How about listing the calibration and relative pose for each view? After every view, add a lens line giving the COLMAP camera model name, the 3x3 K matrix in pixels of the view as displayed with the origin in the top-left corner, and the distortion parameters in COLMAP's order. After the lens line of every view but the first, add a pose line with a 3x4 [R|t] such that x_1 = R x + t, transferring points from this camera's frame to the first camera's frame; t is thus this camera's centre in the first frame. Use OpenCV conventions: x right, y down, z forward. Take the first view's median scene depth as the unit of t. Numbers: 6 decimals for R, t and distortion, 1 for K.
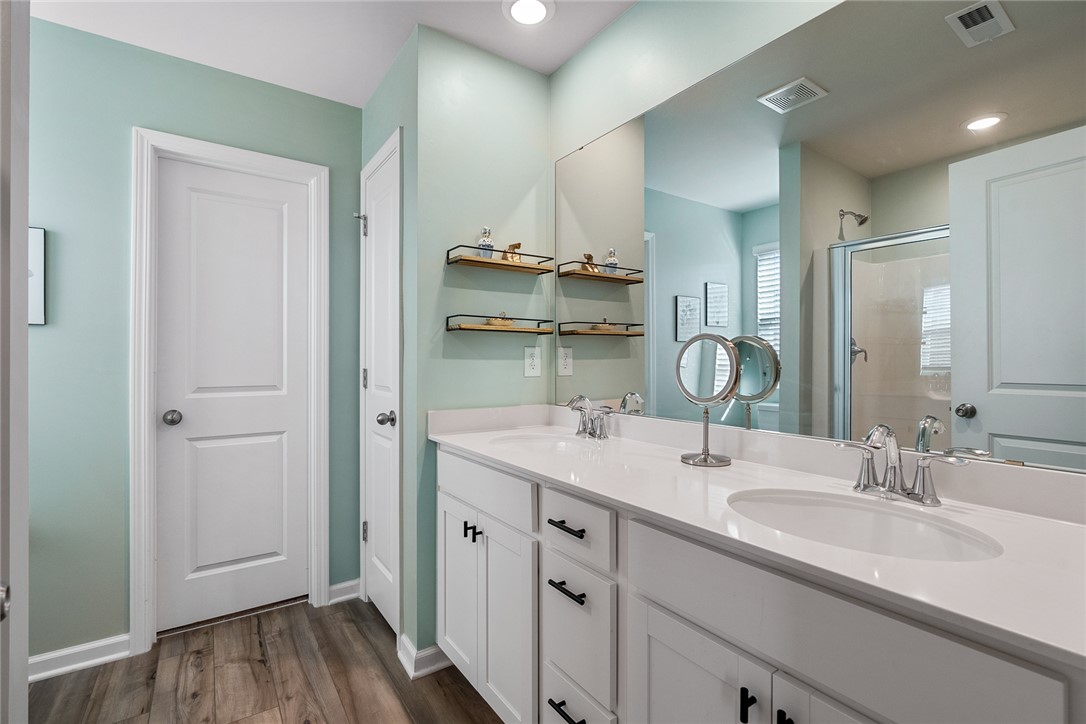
lens RADIAL K [[492.5, 0, 546.5], [0, 492.5, 357.4], [0, 0, 1]] dist [-0.009707, 0.003722]
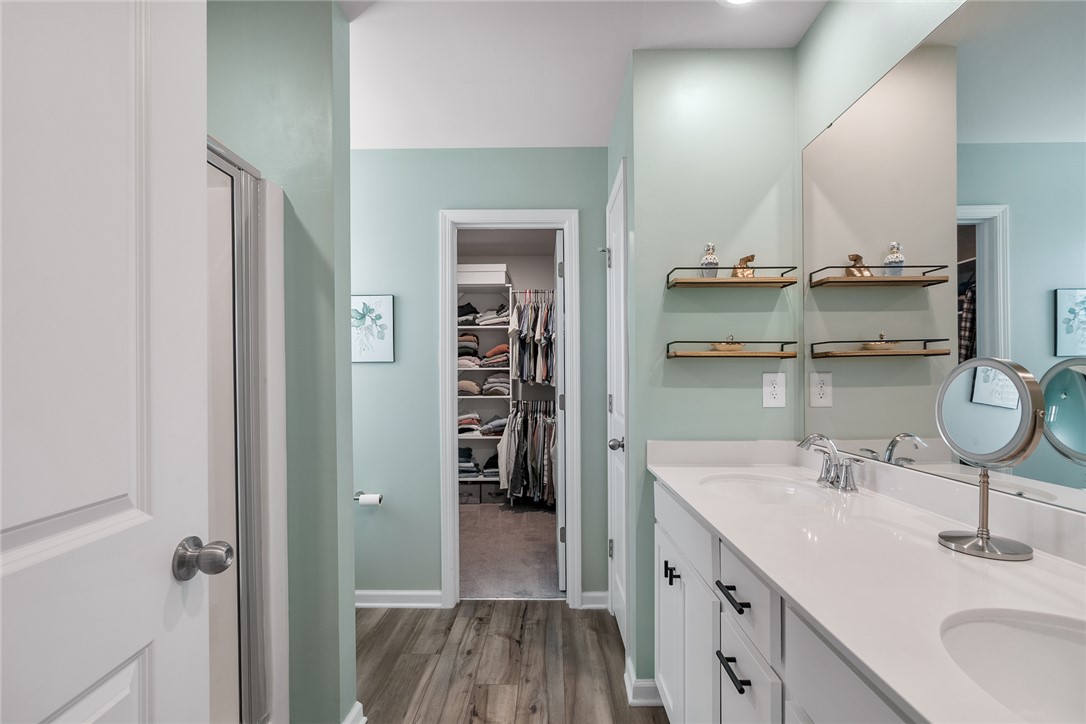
lens RADIAL K [[492.5, 0, 544.9], [0, 492.5, 380.2], [0, 0, 1]] dist [-0.009707, 0.003722]
pose [[0.814712, -0.001360, -0.579864, 0.159219], [0.006430, 0.999957, 0.006689, -0.018717], [0.579830, -0.009178, 0.814686, 0.076637]]
